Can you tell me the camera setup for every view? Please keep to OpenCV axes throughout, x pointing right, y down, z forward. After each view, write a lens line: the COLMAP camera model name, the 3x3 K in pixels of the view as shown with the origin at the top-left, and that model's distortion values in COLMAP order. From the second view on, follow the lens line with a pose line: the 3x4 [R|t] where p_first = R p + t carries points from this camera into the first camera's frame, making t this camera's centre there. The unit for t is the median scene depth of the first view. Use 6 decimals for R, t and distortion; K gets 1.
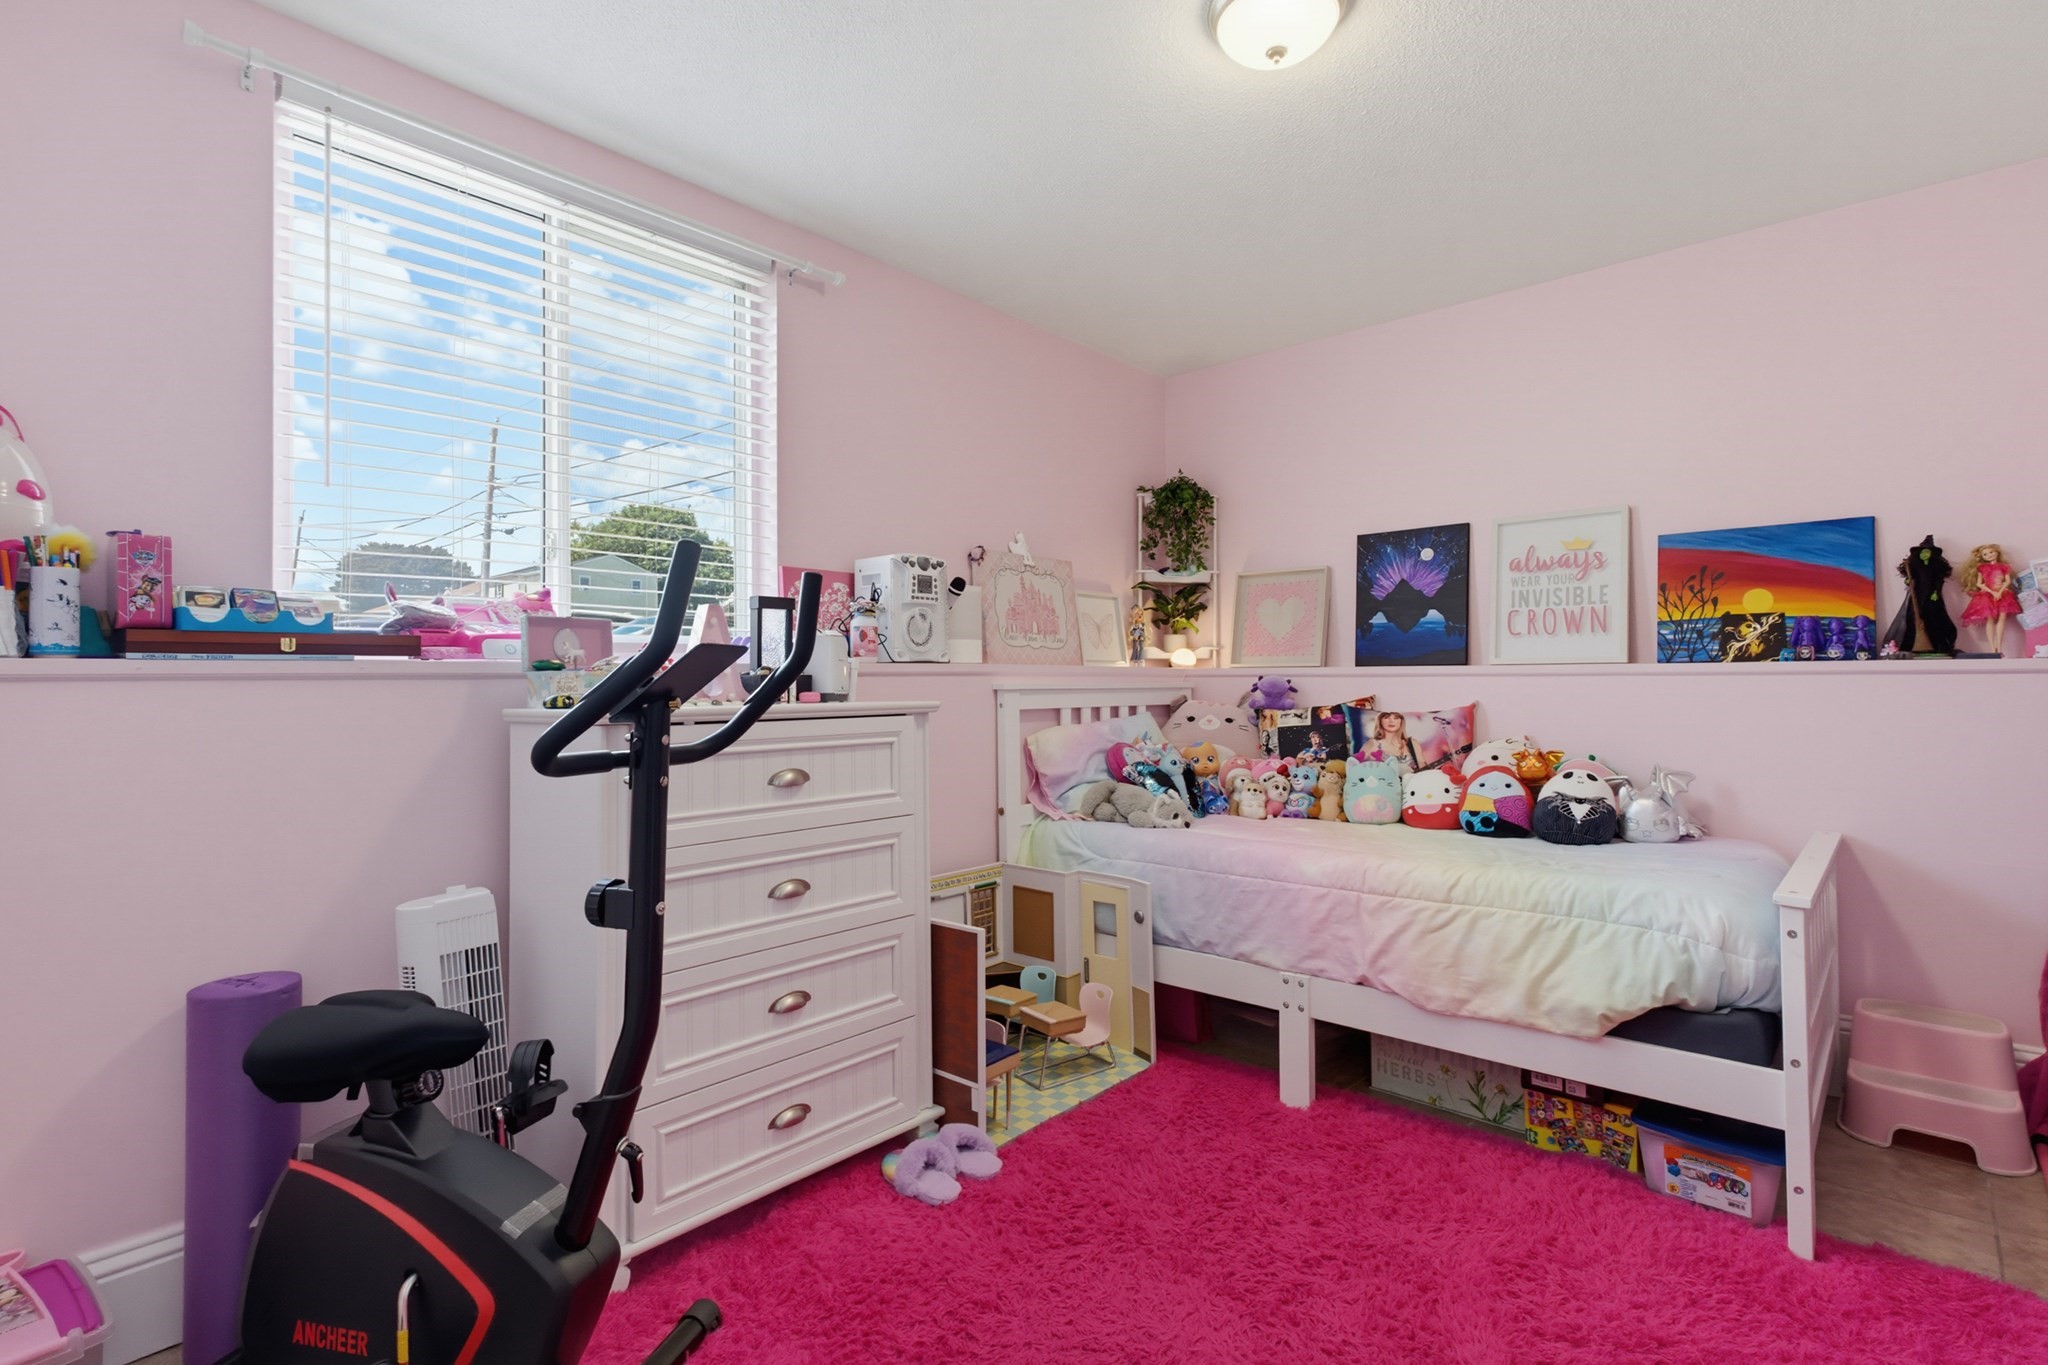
lens RADIAL K [[986.8, 0, 1022.4], [0, 986.8, 664.6], [0, 0, 1]] dist [0.017392, -0.004737]
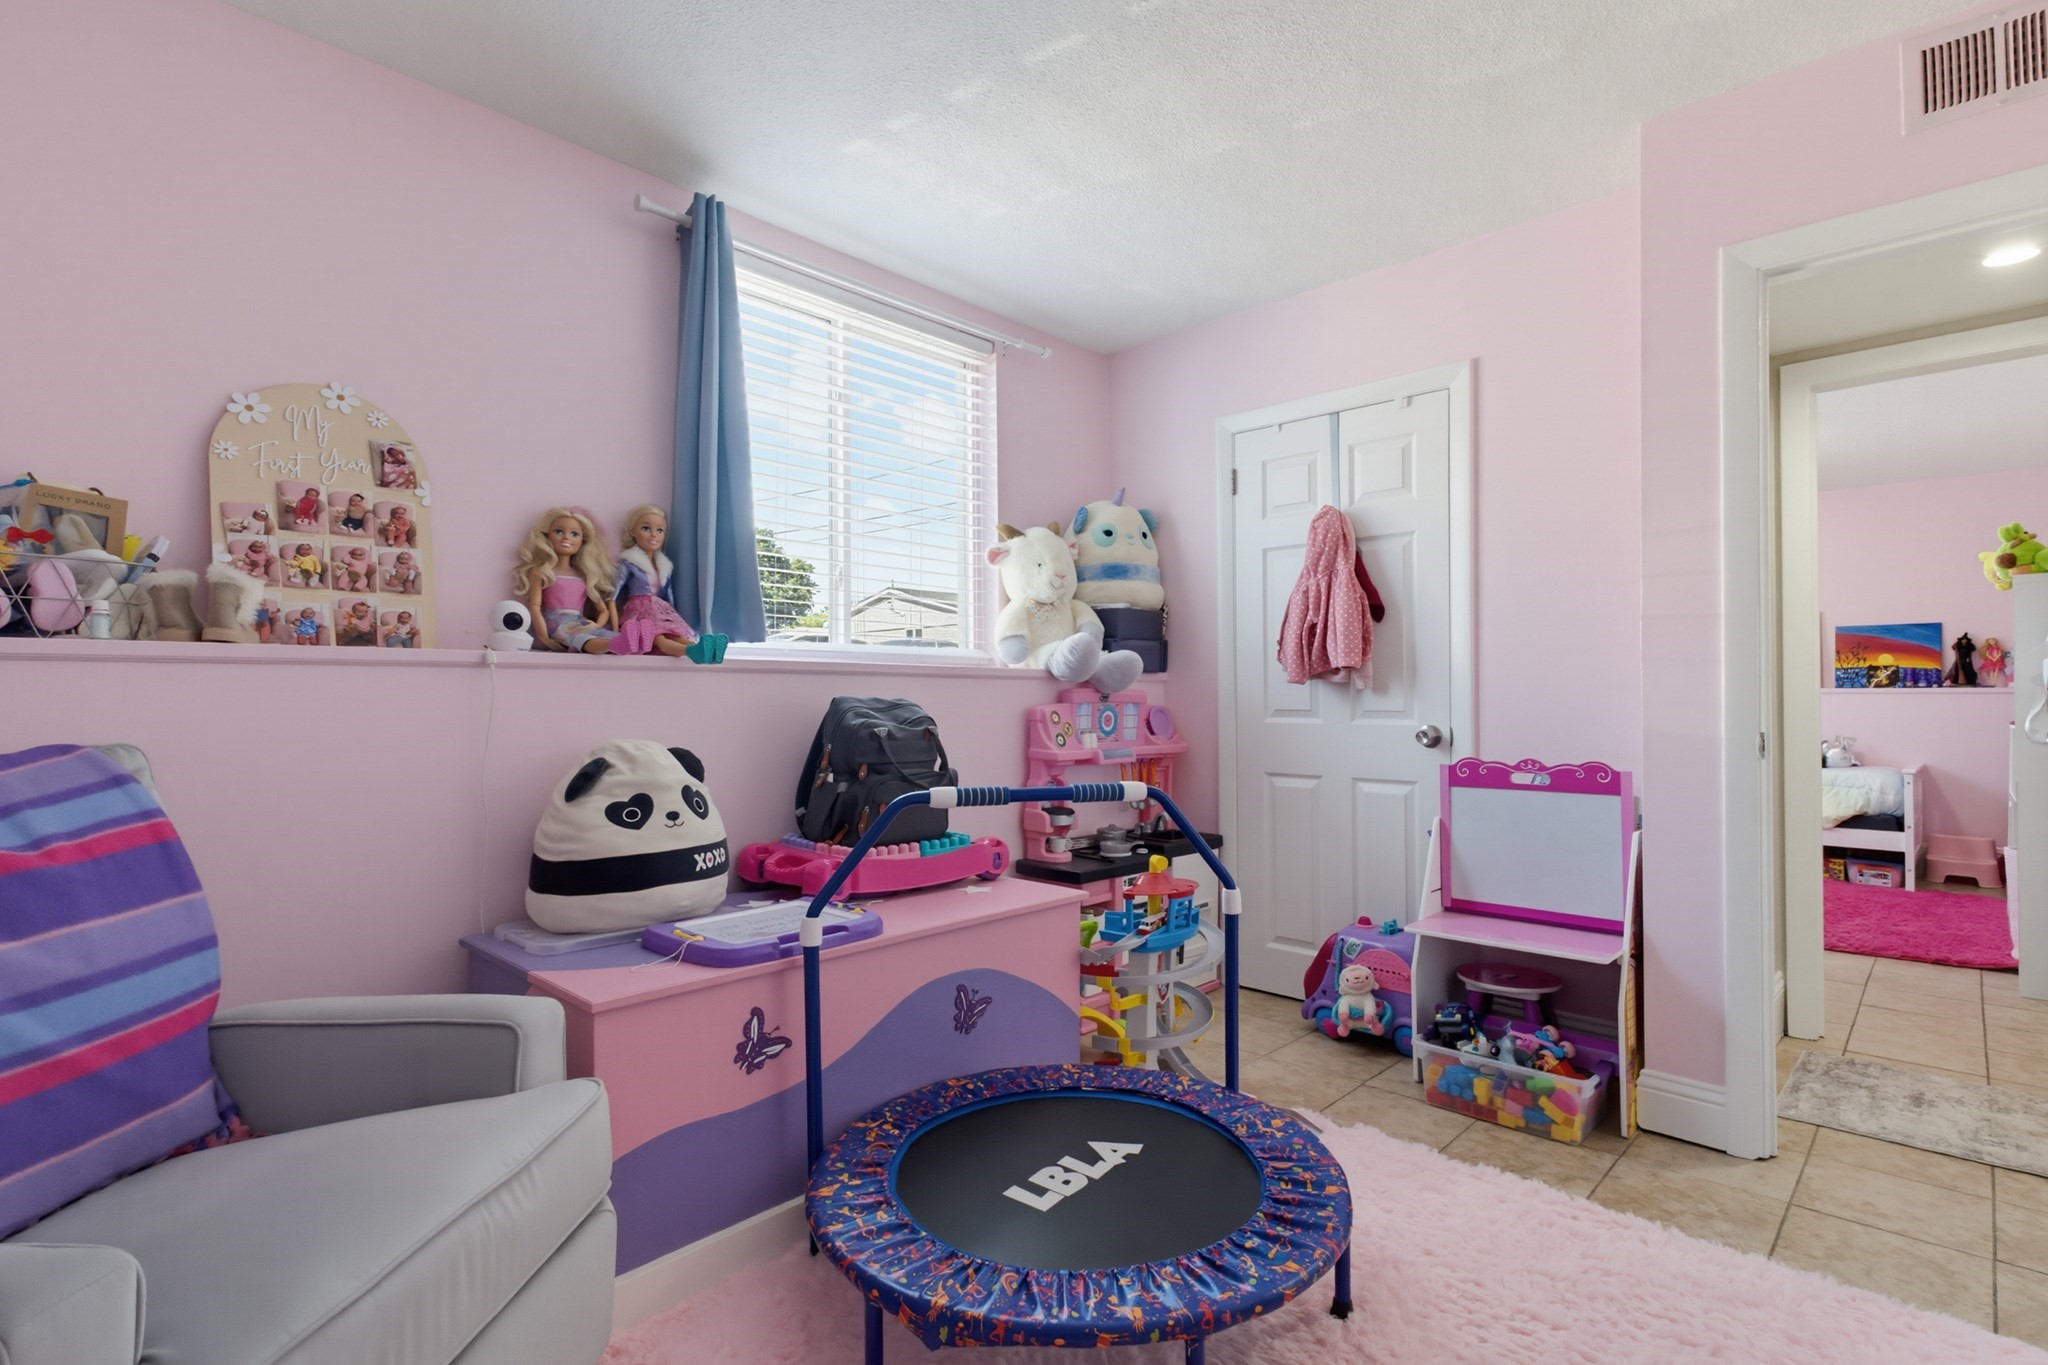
lens RADIAL K [[986.8, 0, 1025.0], [0, 986.8, 690.9], [0, 0, 1]] dist [0.017392, -0.004737]
pose [[0.999244, 0.001173, -0.038849, -1.094885], [-0.000709, 0.999928, 0.011967, -0.021353], [0.038860, -0.011930, 0.999173, -1.297750]]
